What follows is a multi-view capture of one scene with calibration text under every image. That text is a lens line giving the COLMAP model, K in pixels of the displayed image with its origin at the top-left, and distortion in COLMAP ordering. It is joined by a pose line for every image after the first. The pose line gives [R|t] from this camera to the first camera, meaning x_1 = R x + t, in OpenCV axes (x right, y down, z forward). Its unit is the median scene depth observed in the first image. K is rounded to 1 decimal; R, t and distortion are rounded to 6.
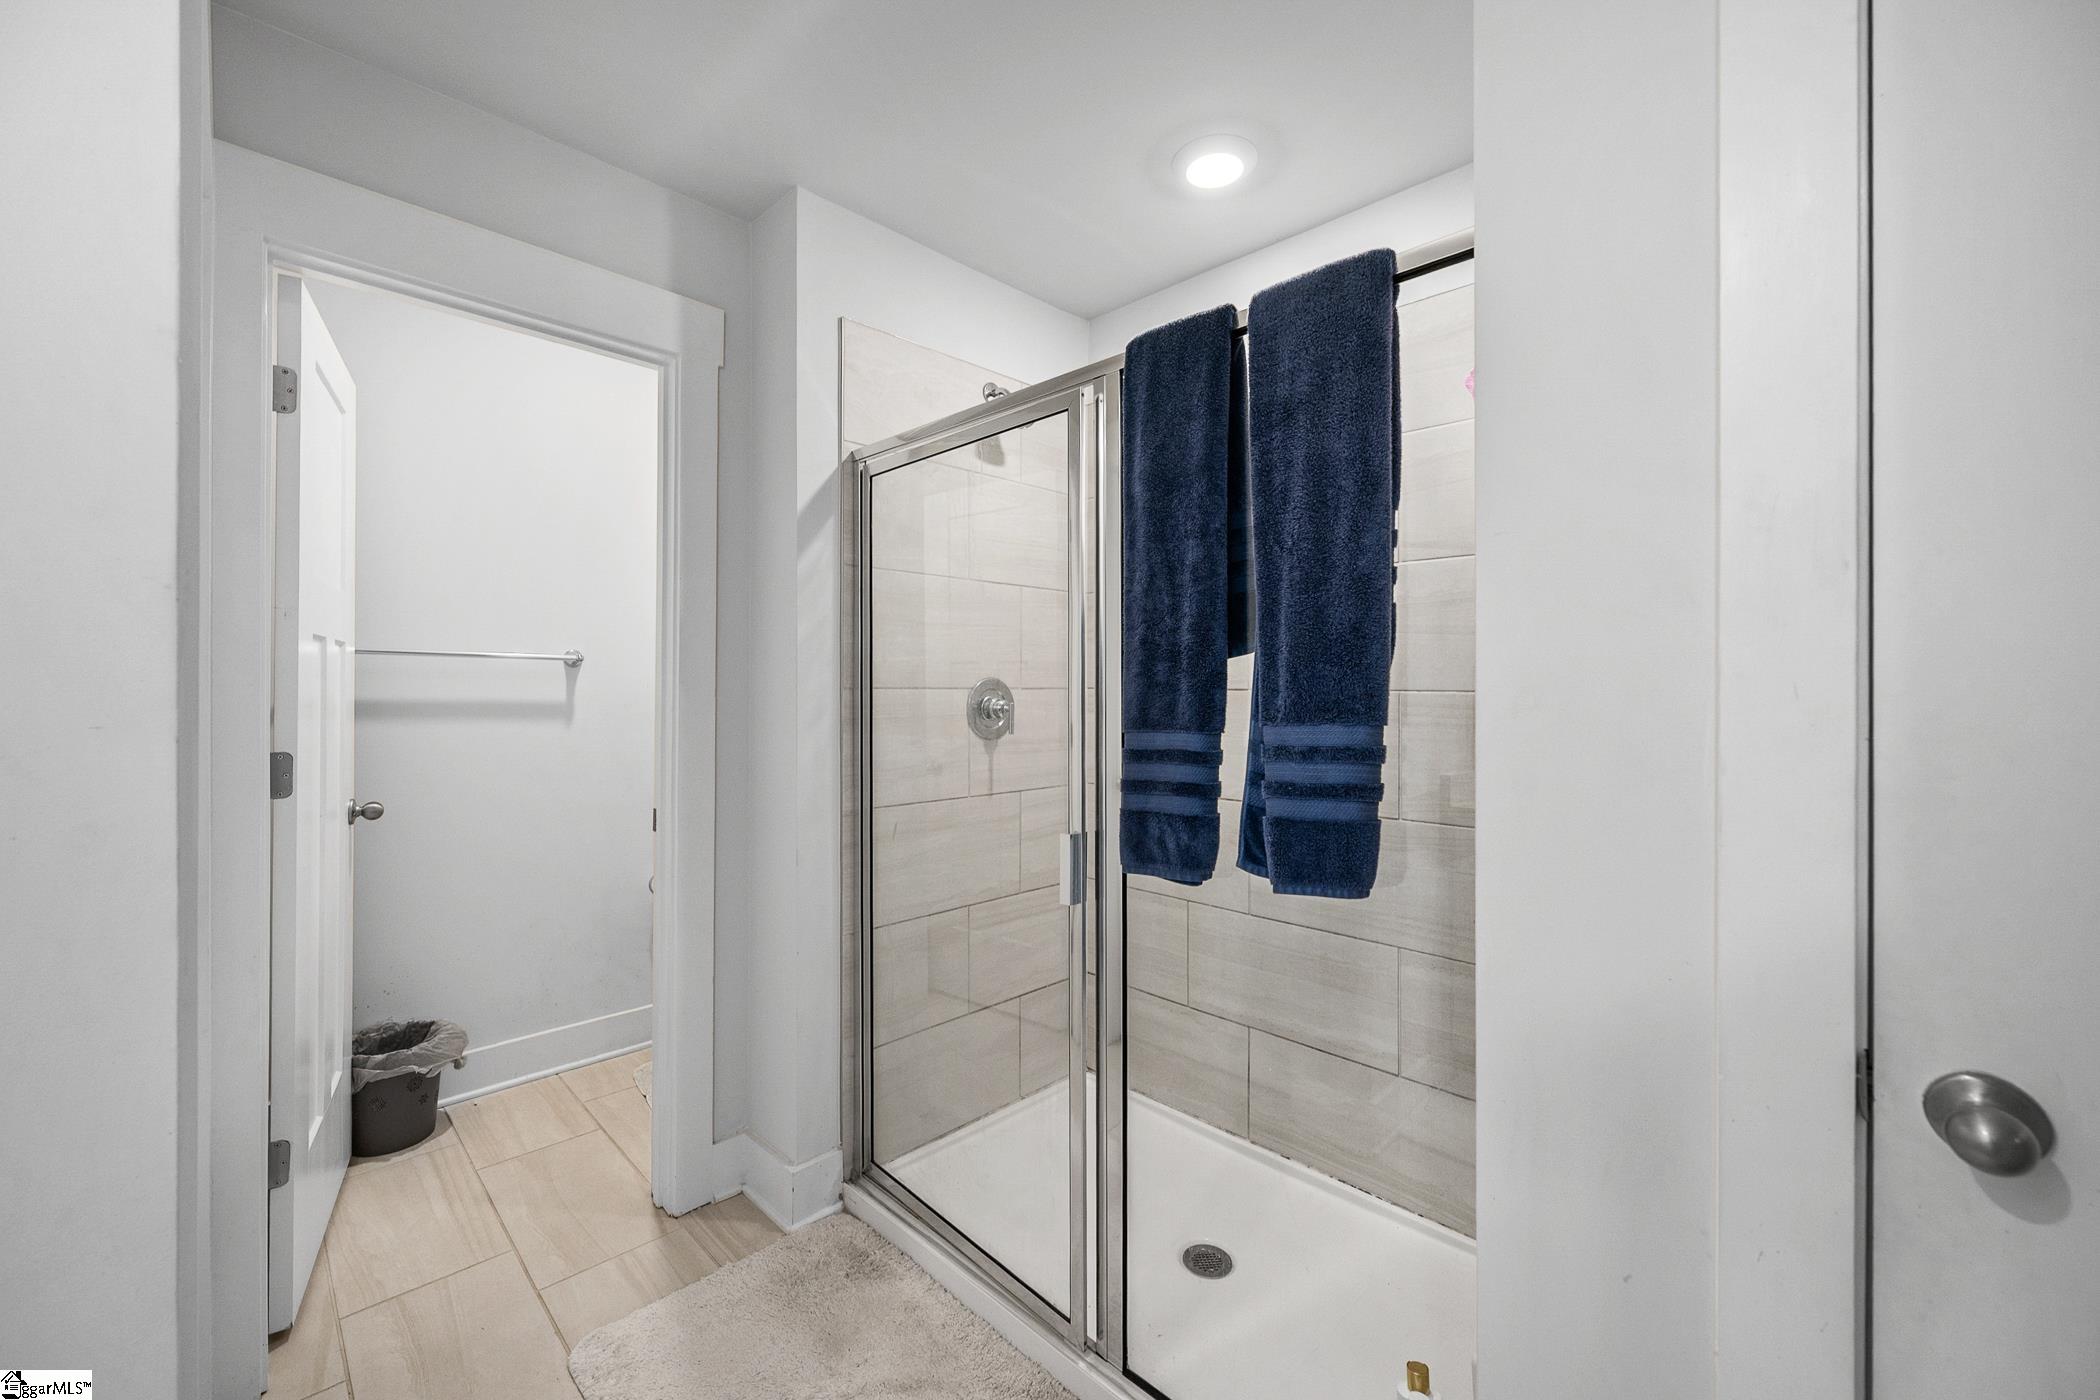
lens RADIAL K [[833.5, 0, 1059.4], [0, 833.5, 680.3], [0, 0, 1]] dist [-0.005708, 0.000423]
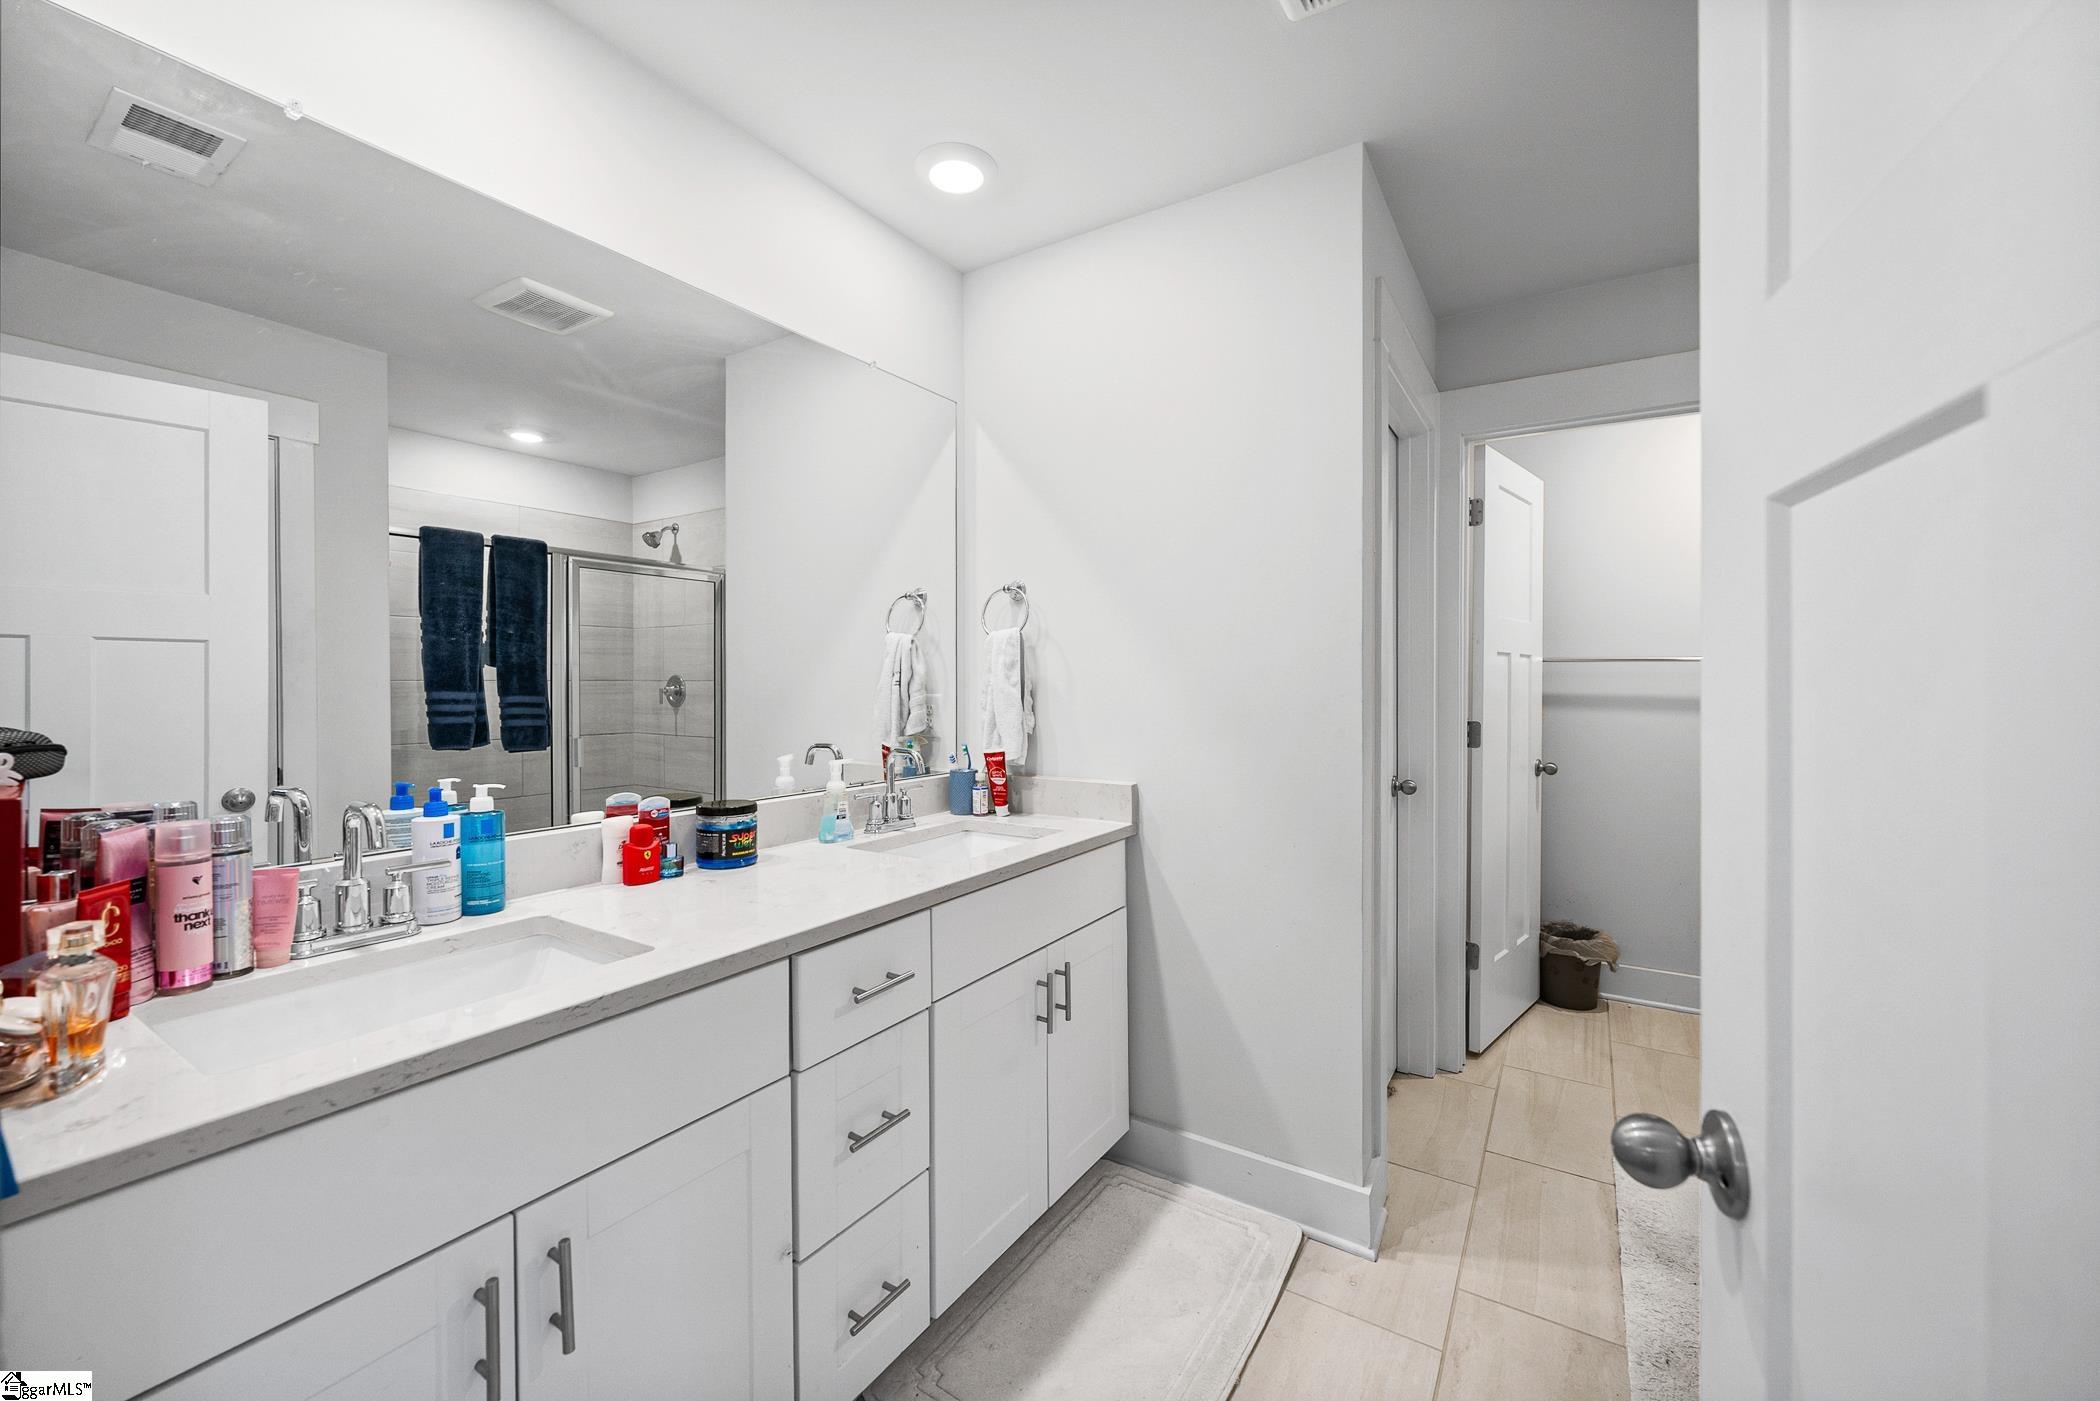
lens RADIAL K [[833.5, 0, 1054.5], [0, 833.5, 692.2], [0, 0, 1]] dist [-0.005708, 0.000423]
pose [[0.213163, 0.004138, -0.977008, 0.424196], [0.008721, 0.999943, 0.006138, 0.004423], [0.976978, -0.009829, 0.213115, -0.170876]]
